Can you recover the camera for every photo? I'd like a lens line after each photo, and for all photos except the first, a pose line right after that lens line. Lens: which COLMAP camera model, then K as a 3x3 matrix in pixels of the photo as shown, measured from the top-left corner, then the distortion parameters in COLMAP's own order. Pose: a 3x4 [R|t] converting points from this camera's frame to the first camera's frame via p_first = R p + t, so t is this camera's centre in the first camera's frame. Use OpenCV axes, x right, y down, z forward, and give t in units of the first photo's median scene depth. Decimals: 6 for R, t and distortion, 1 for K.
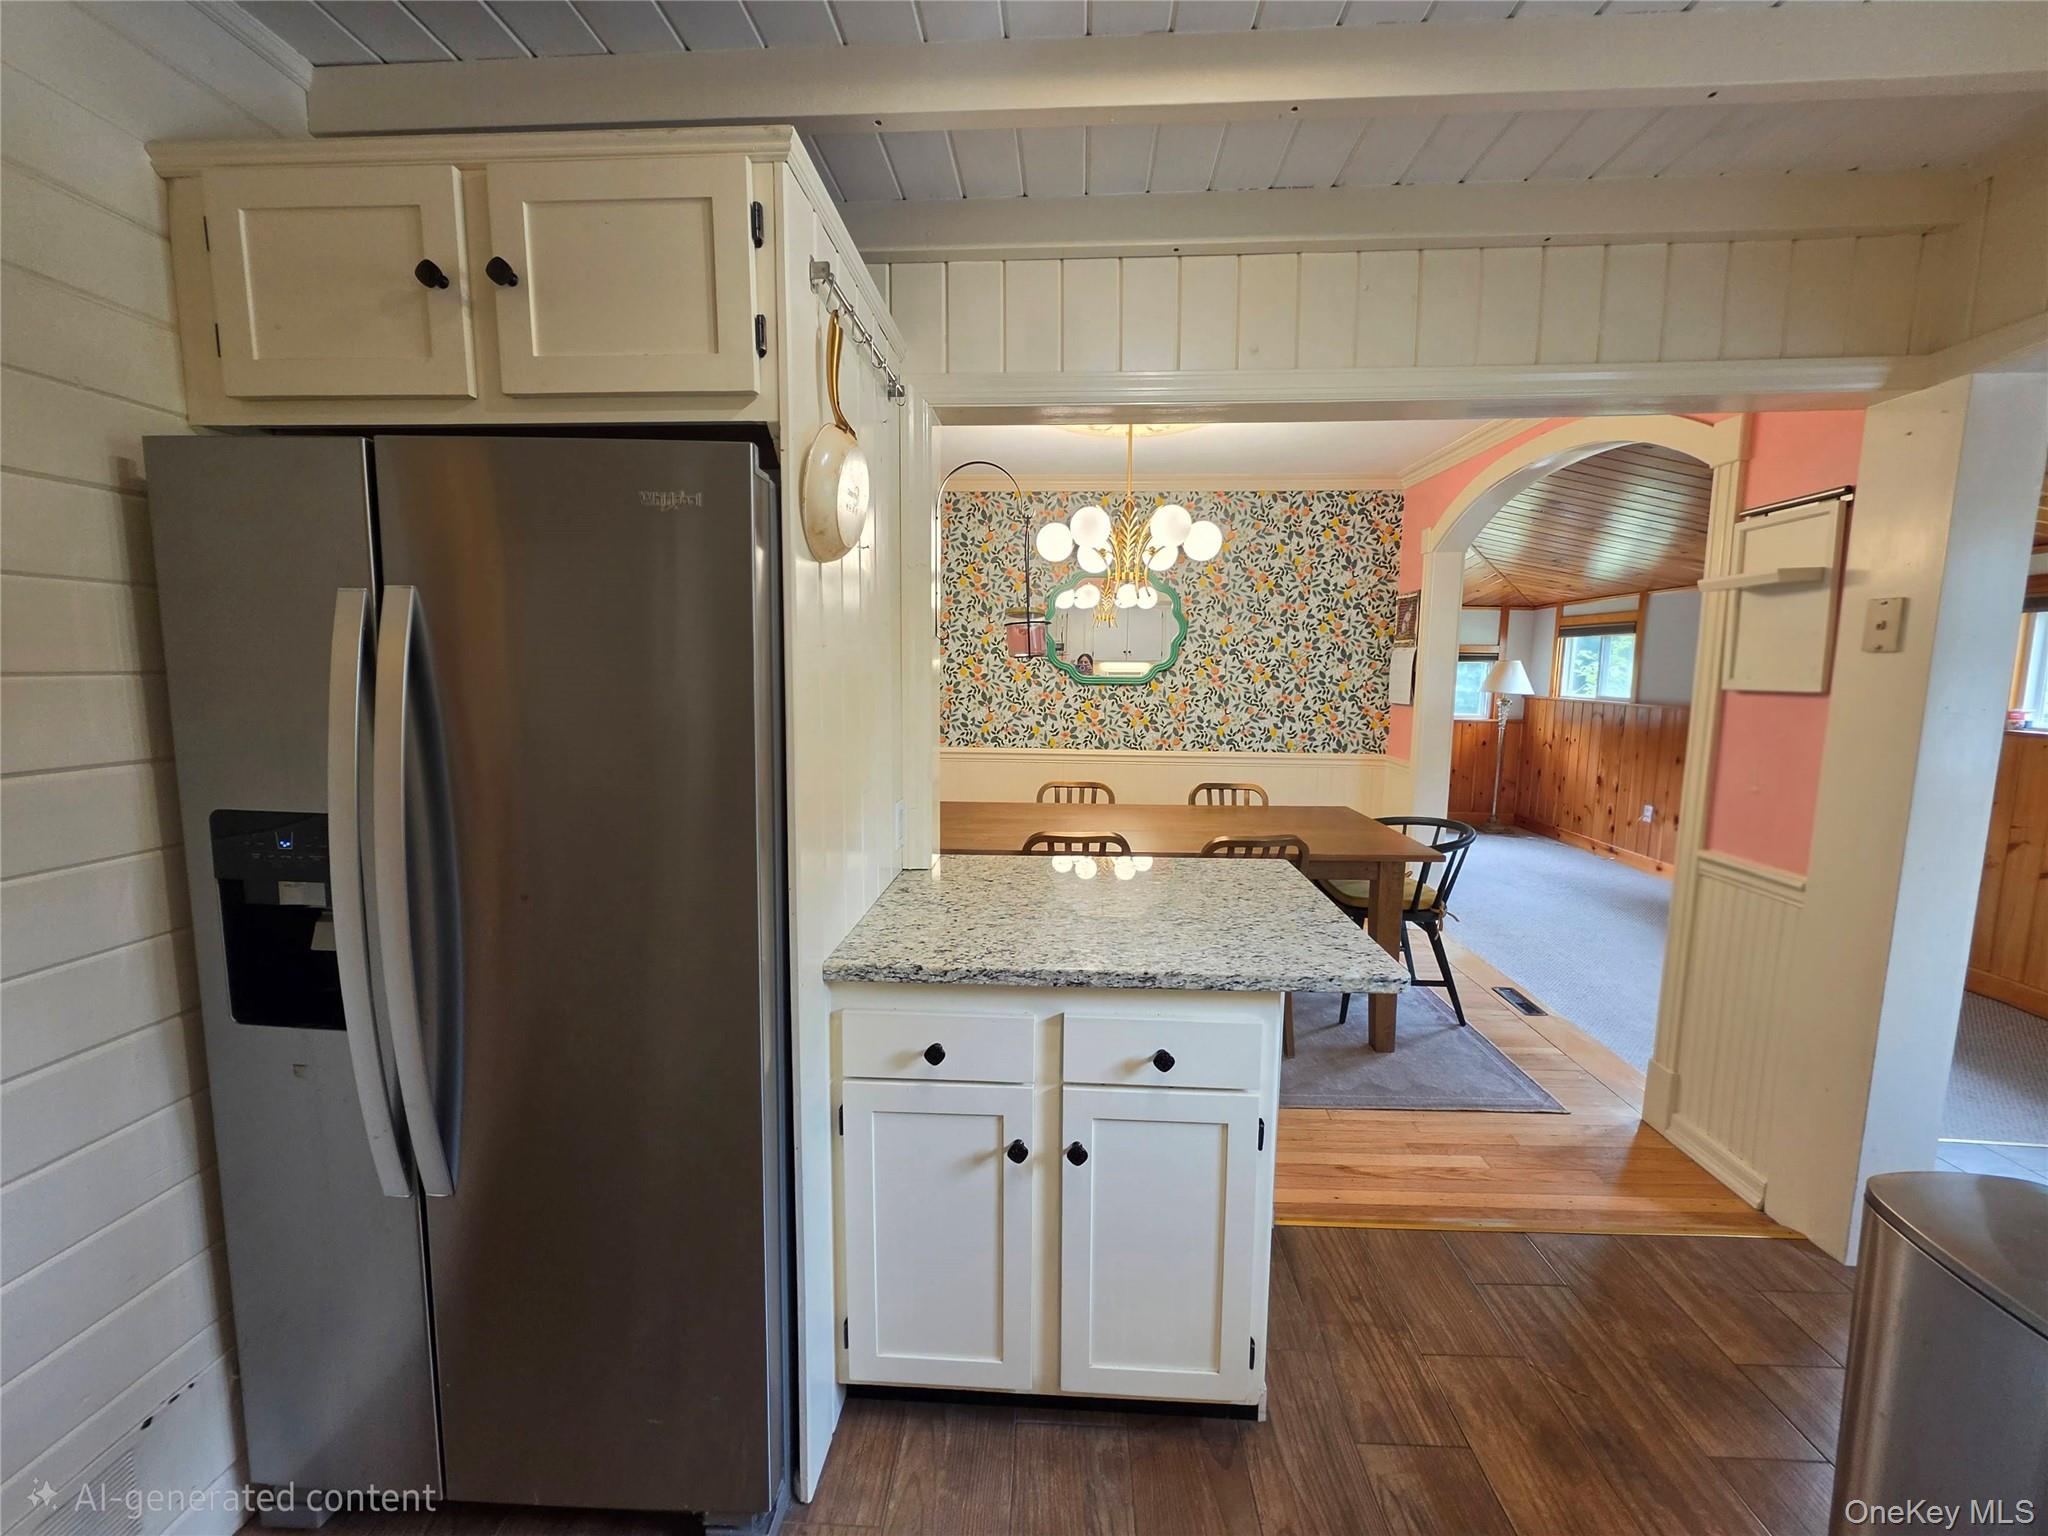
lens RADIAL K [[821.0, 0, 1030.2], [0, 821.0, 761.2], [0, 0, 1]] dist [0.002597, 0.000346]
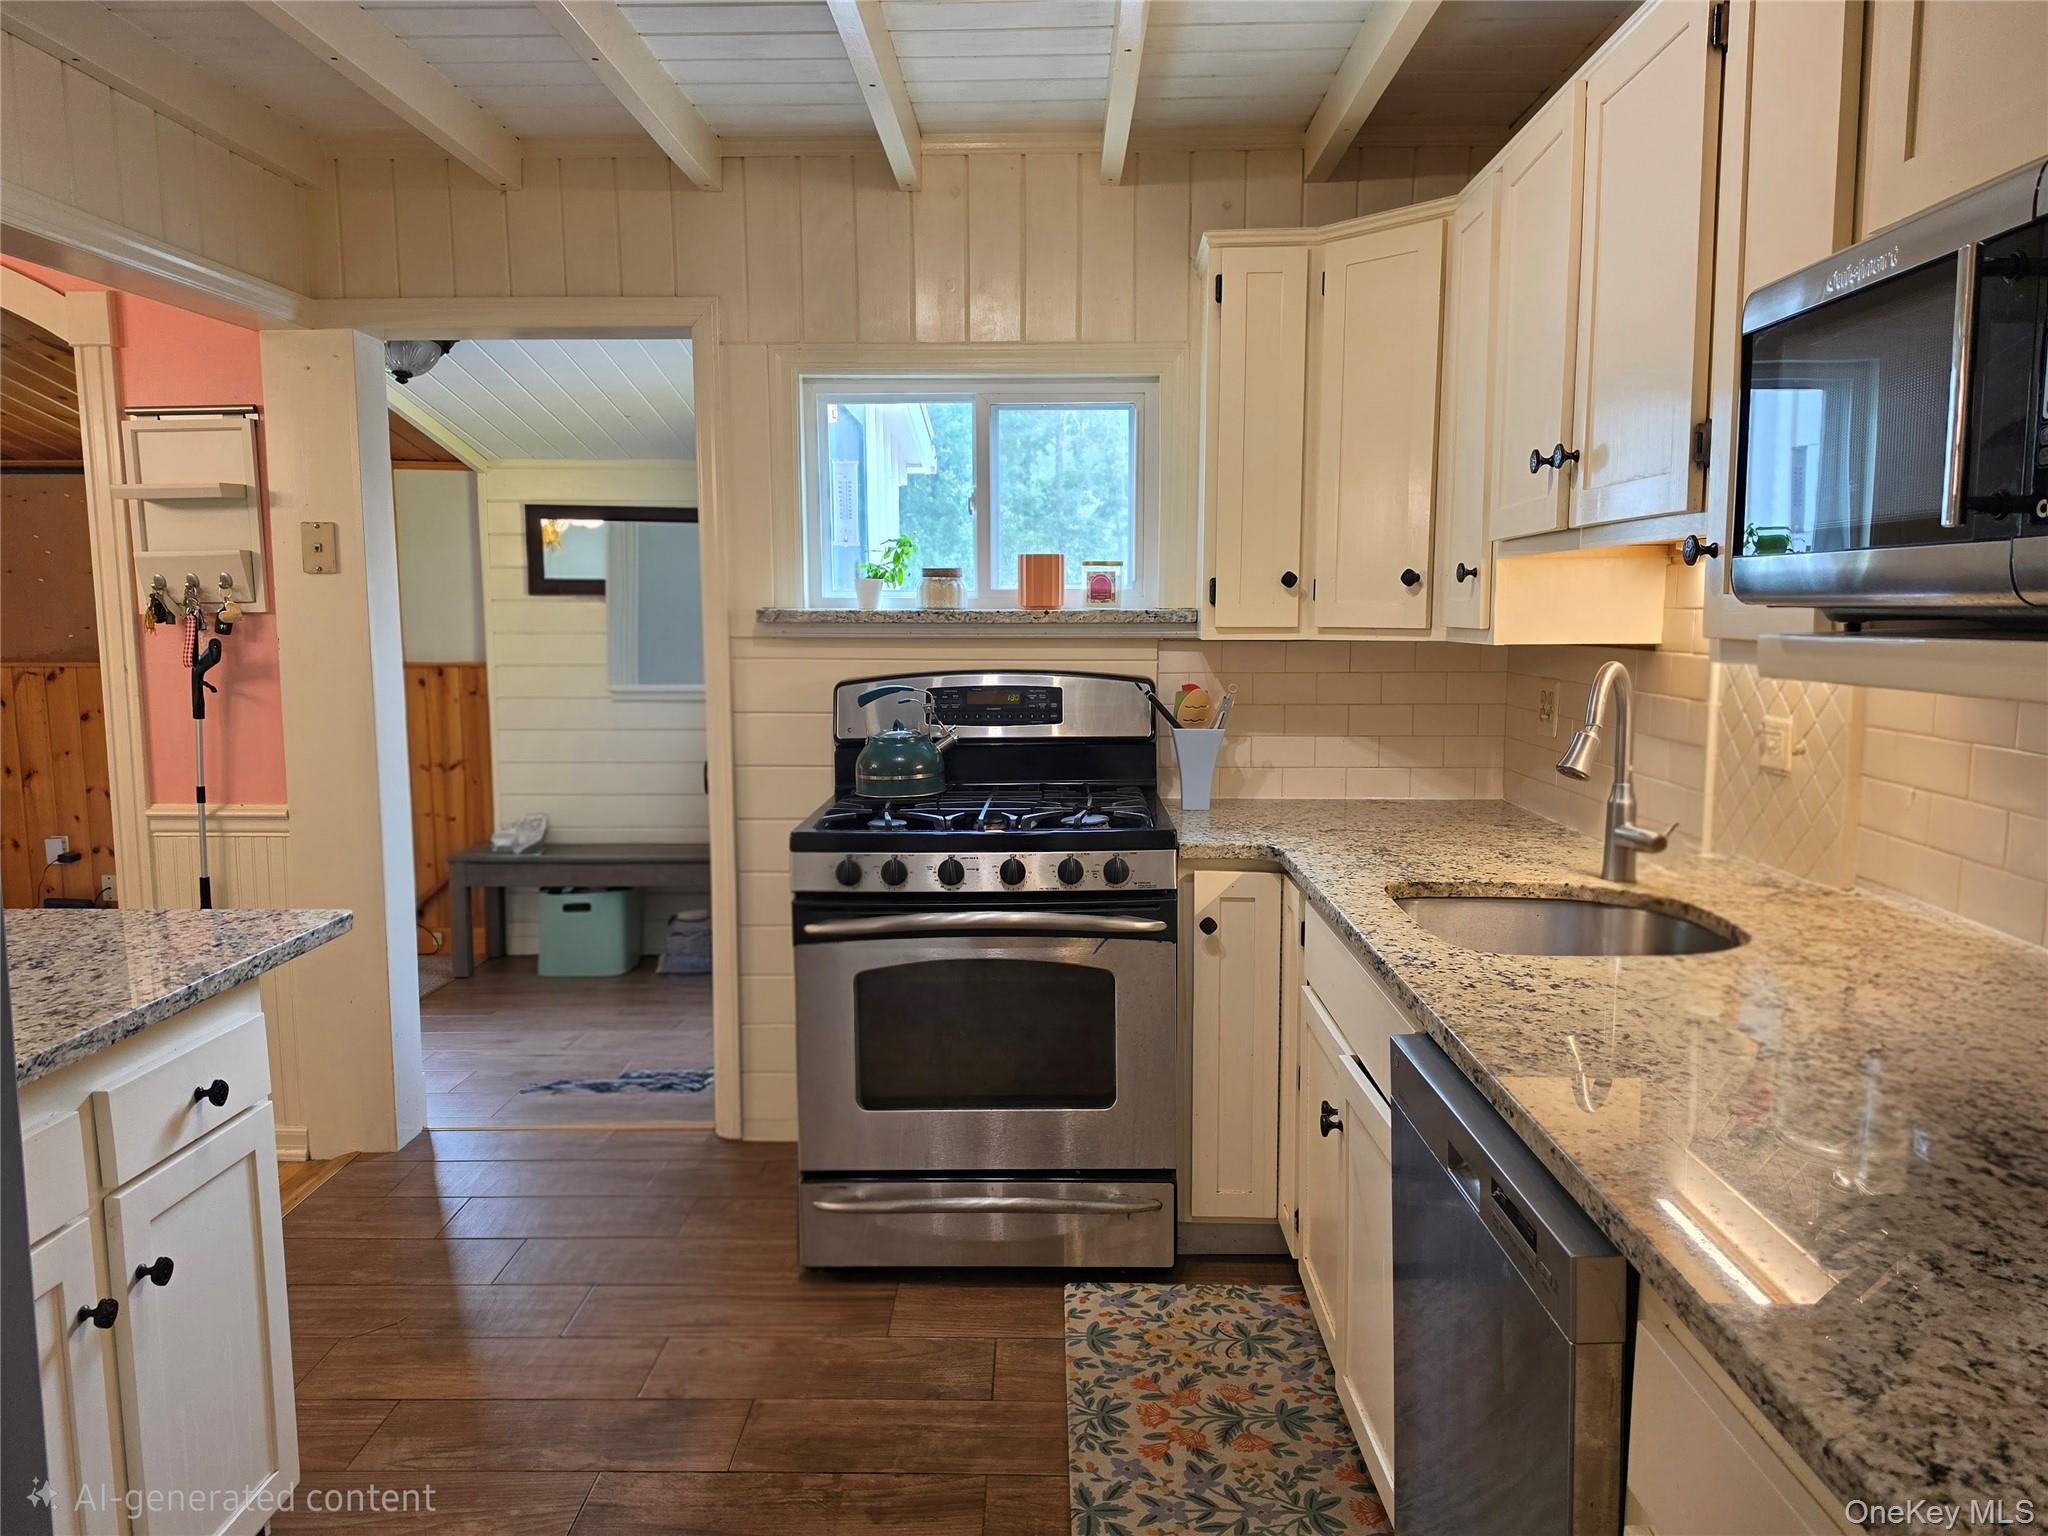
lens RADIAL K [[1421.0, 0, 1022.0], [0, 1421.0, 760.7], [0, 0, 1]] dist [0.059697, -0.062970]
pose [[-0.028863, -0.117735, 0.992626, -0.336604], [0.122511, 0.985136, 0.120409, -0.003423], [-0.992047, 0.125083, -0.014010, 0.067569]]
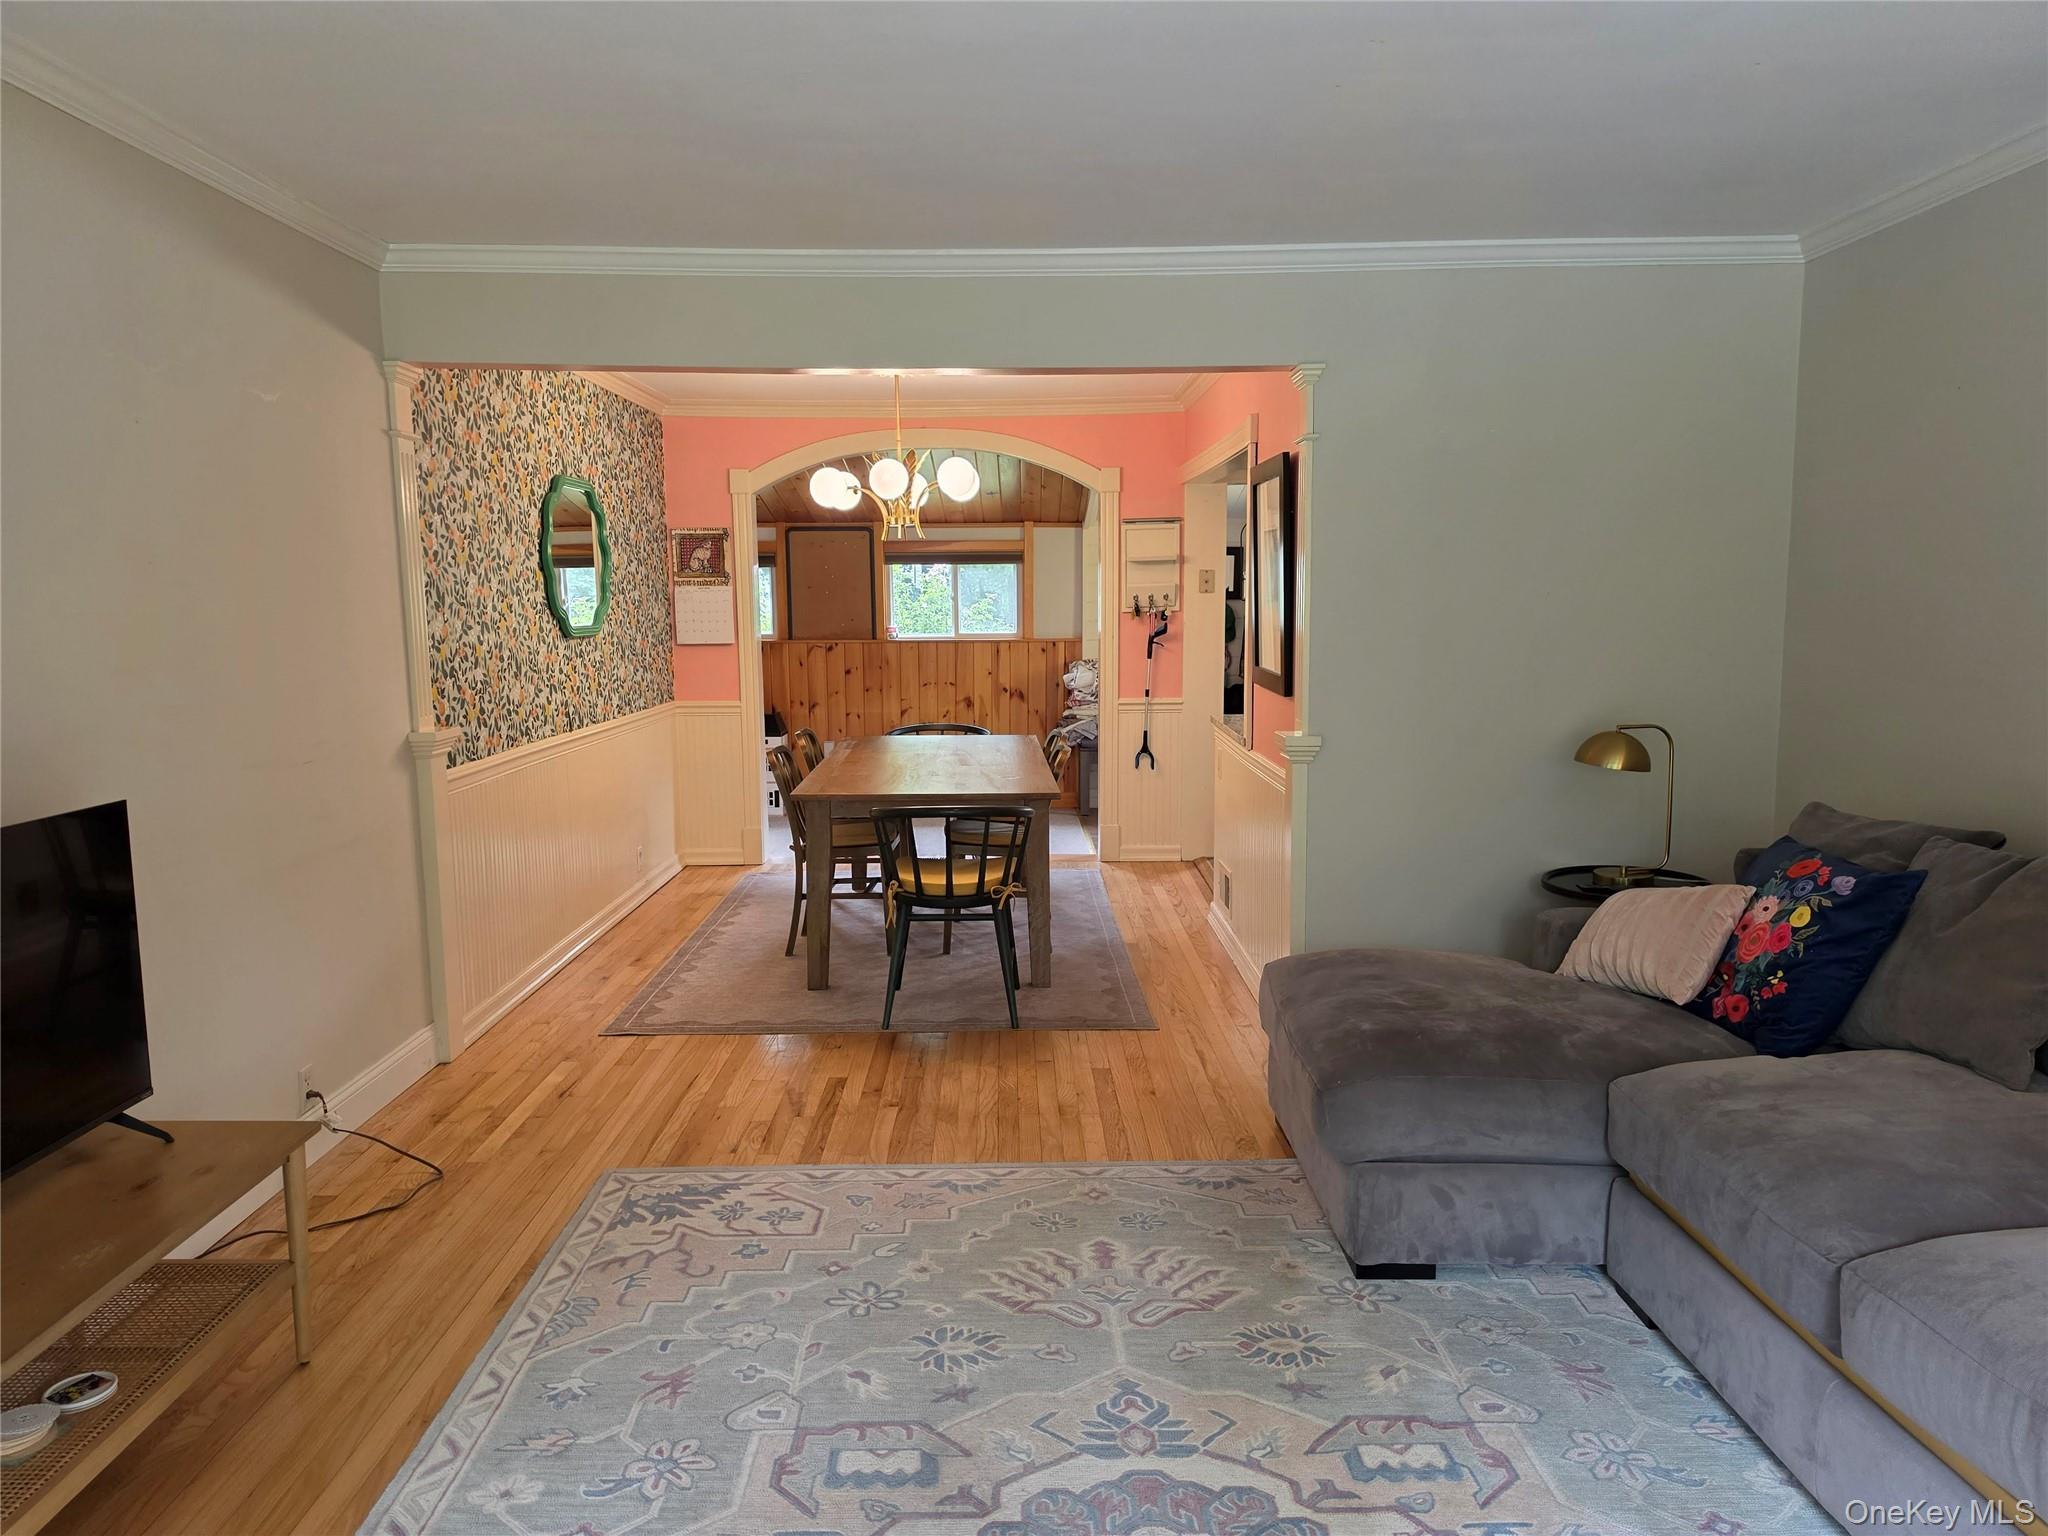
lens RADIAL K [[1421.0, 0, 1020.5], [0, 1421.0, 767.9], [0, 0, 1]] dist [0.059697, -0.062970]
pose [[-0.059517, -0.129040, 0.989852, -1.201860], [0.127322, 0.982529, 0.135741, -0.104085], [-0.990074, 0.134109, -0.042047, 0.703553]]
